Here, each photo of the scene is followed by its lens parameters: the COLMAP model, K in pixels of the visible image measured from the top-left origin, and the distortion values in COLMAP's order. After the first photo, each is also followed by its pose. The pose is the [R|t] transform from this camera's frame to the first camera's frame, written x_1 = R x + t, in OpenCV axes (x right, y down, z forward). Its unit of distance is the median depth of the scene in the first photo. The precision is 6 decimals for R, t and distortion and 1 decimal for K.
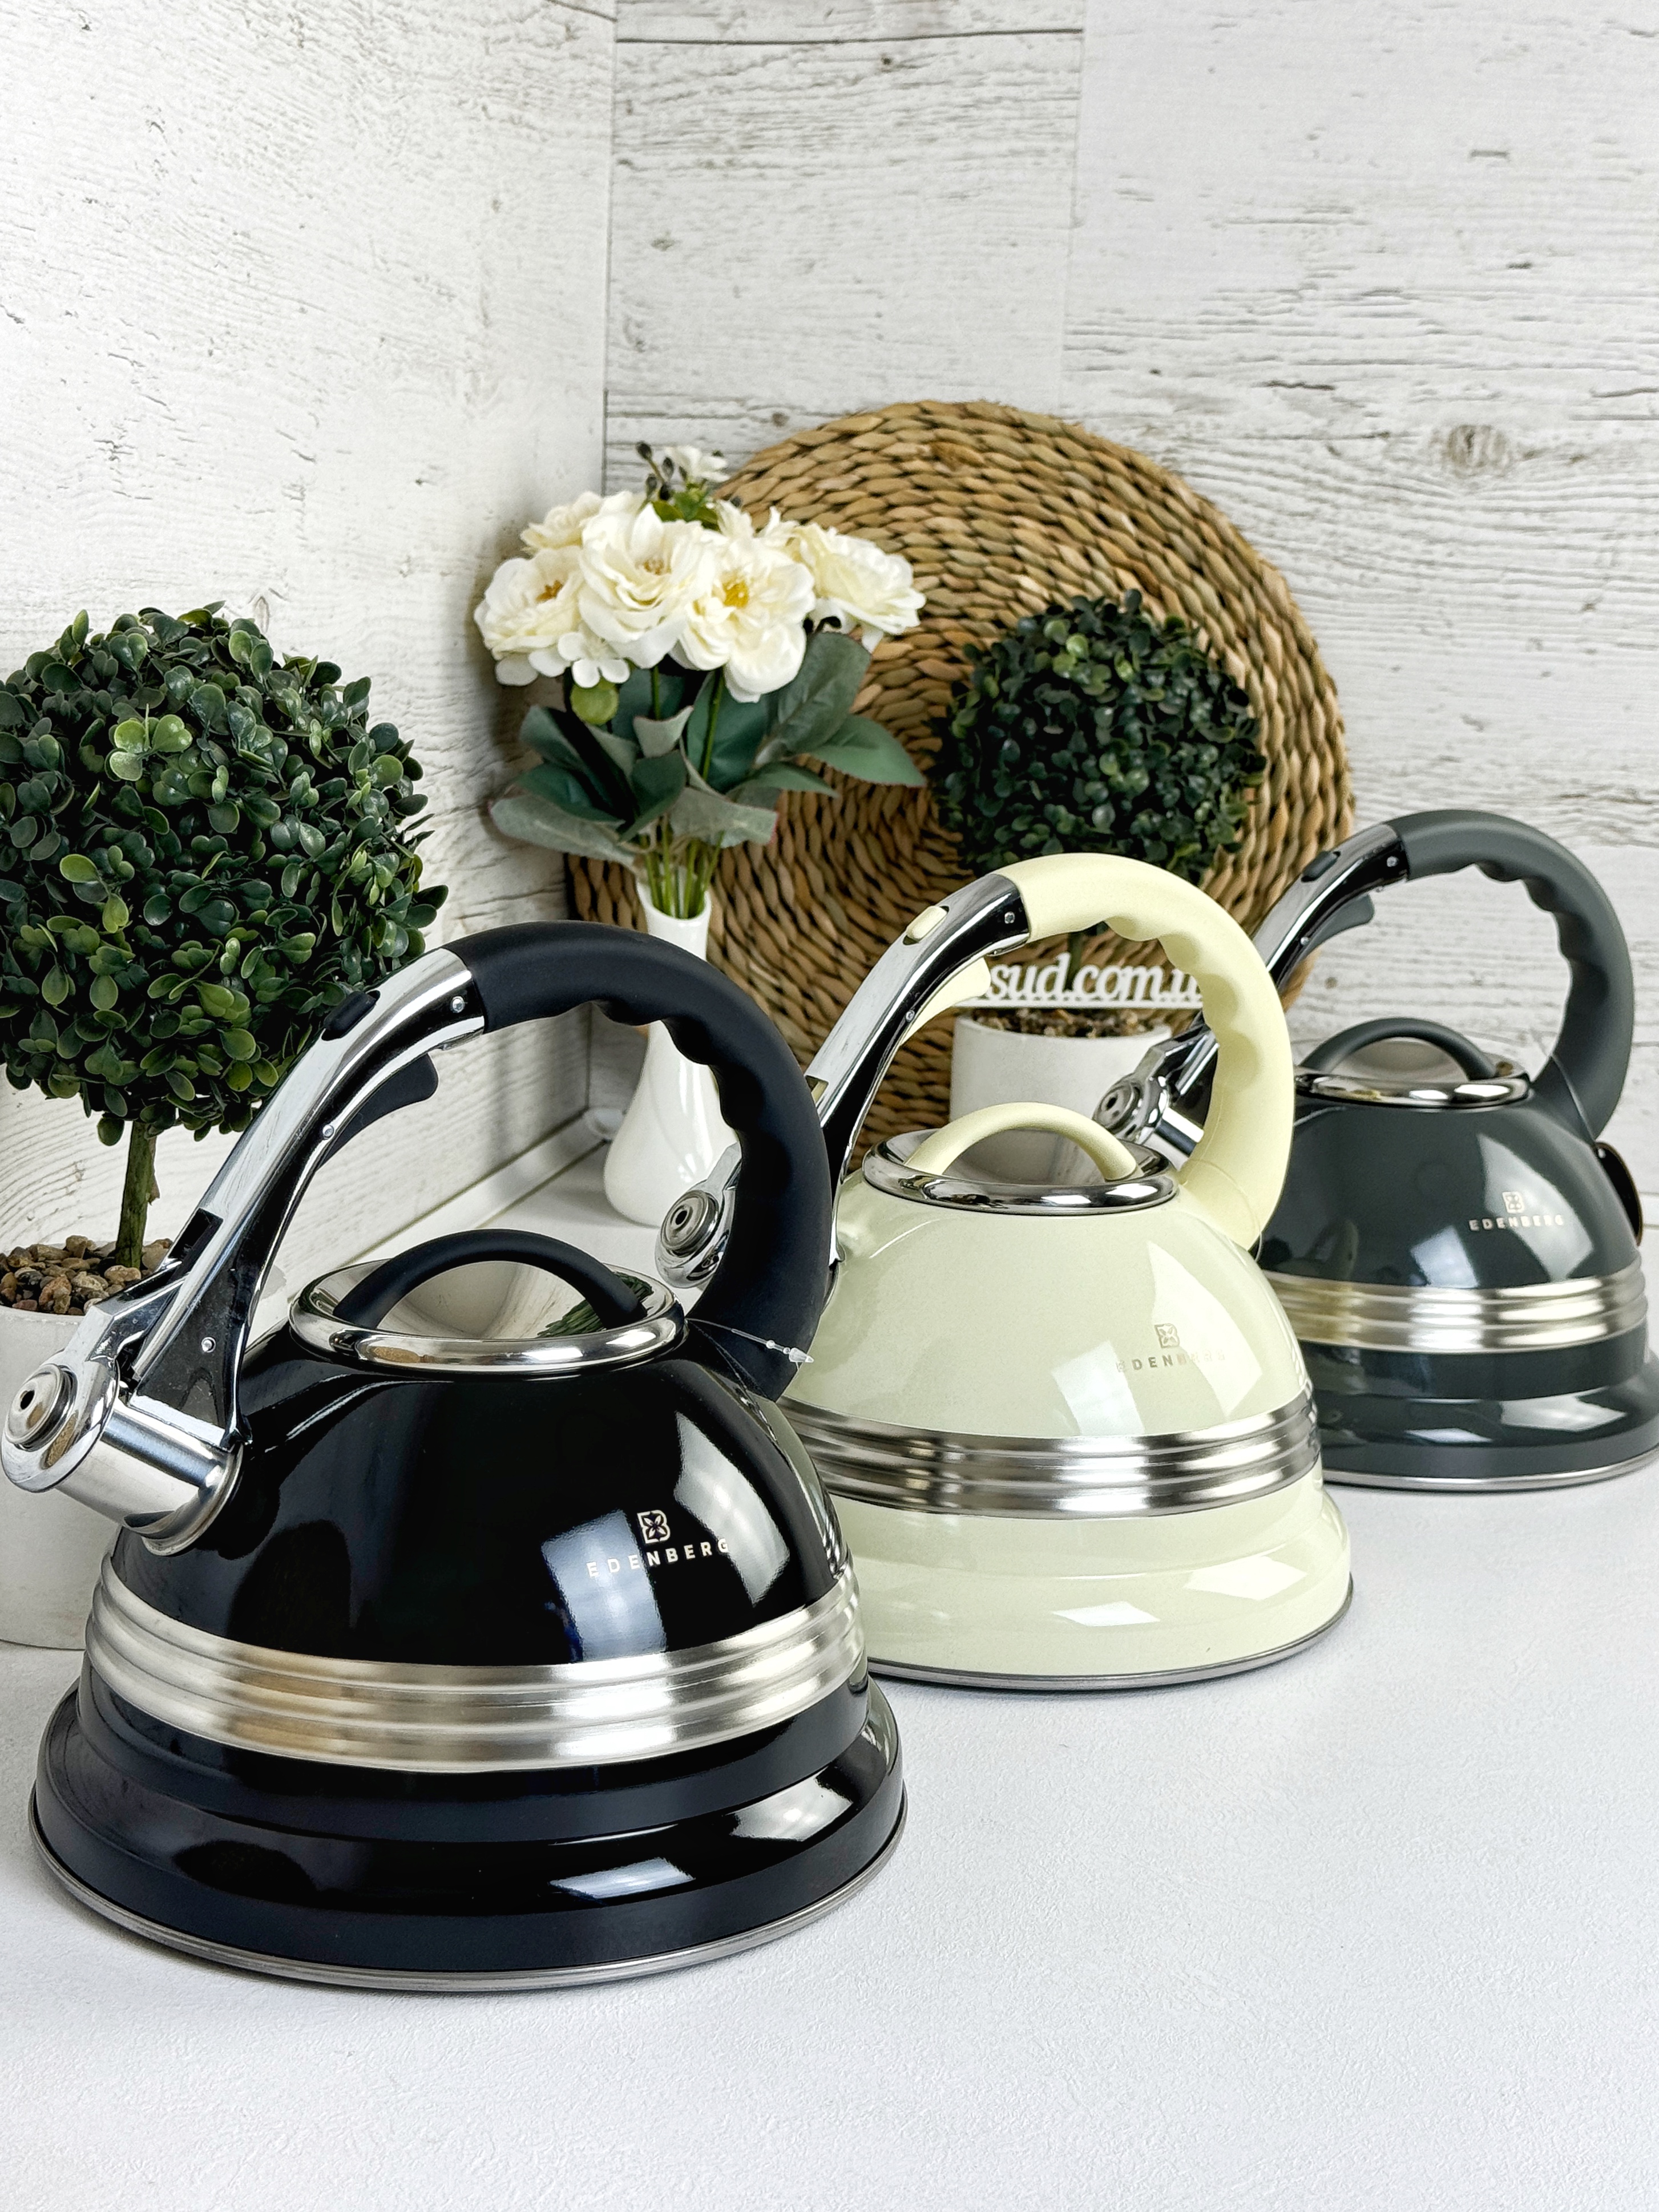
lens RADIAL K [[3184.3, 0, 846.8], [0, 3184.3, 1112.7], [0, 0, 1]] dist [0.188055, -0.416967]
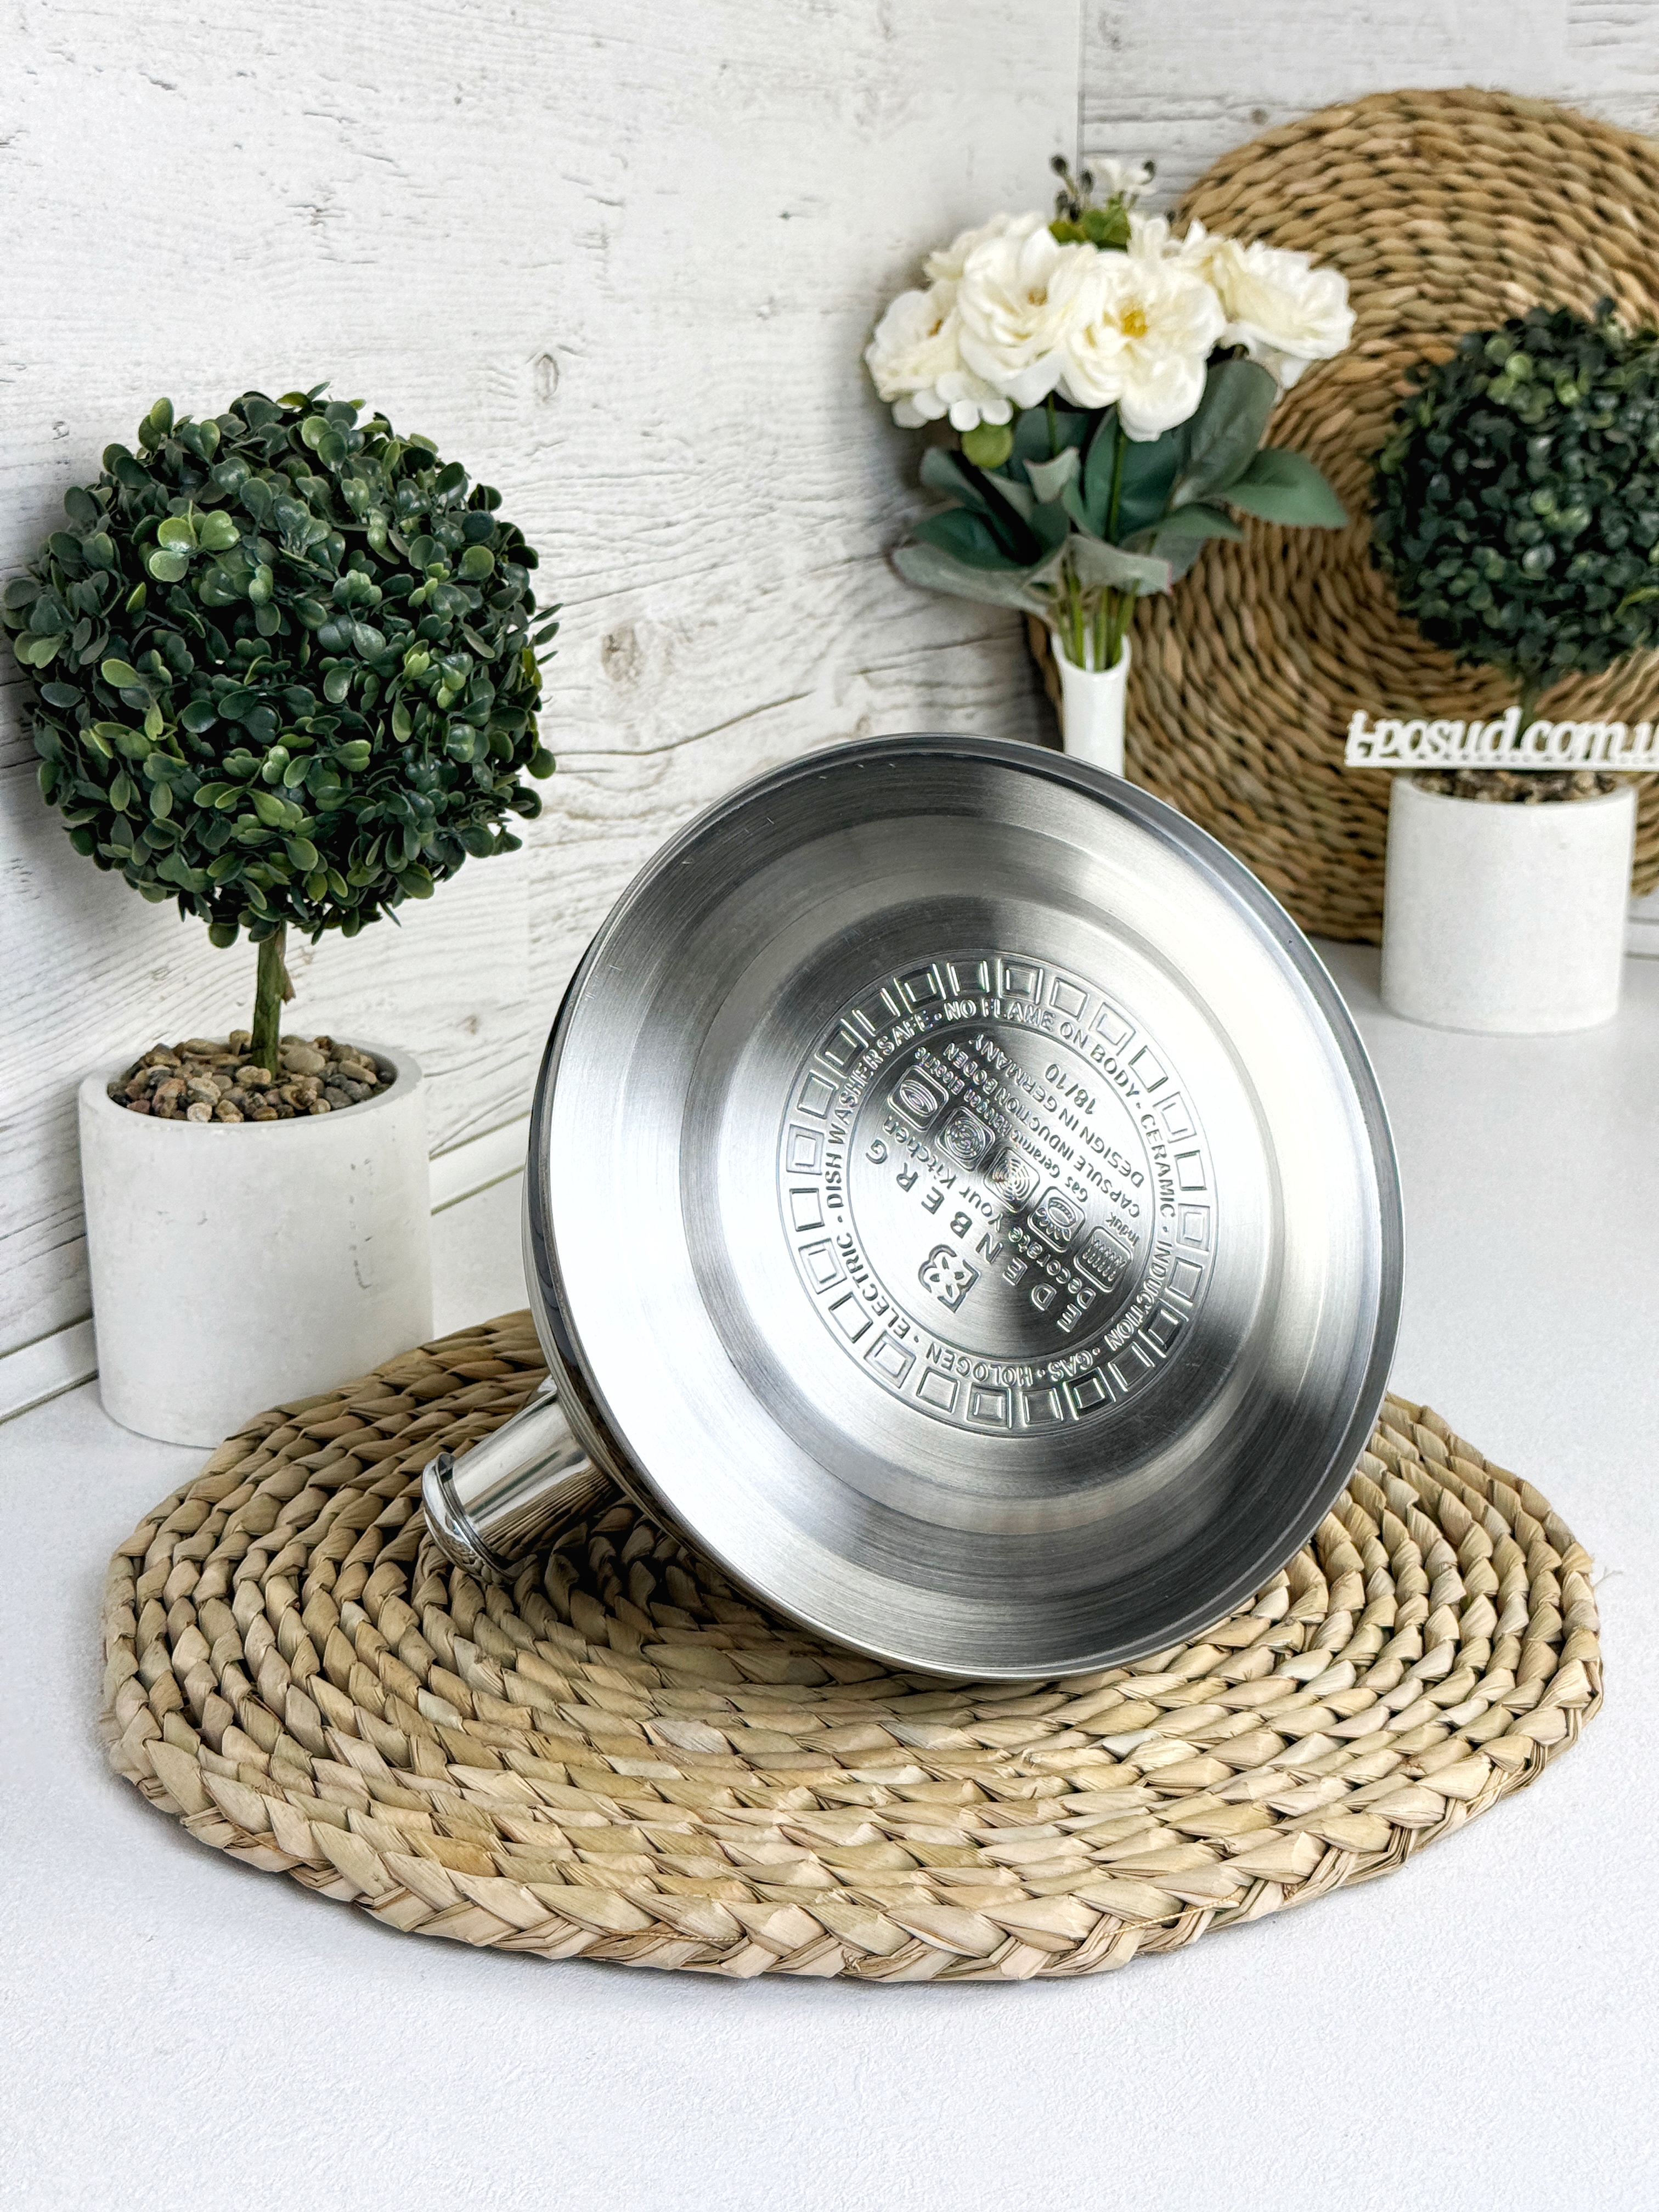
lens RADIAL K [[3081.6, 0, 838.4], [0, 3081.6, 1100.2], [0, 0, 1]] dist [0.202405, -0.510718]
pose [[0.959015, 0.043003, -0.280074, 0.131911], [-0.014632, 0.994614, 0.102614, -0.026006], [0.282978, -0.094310, 0.954478, 0.080351]]
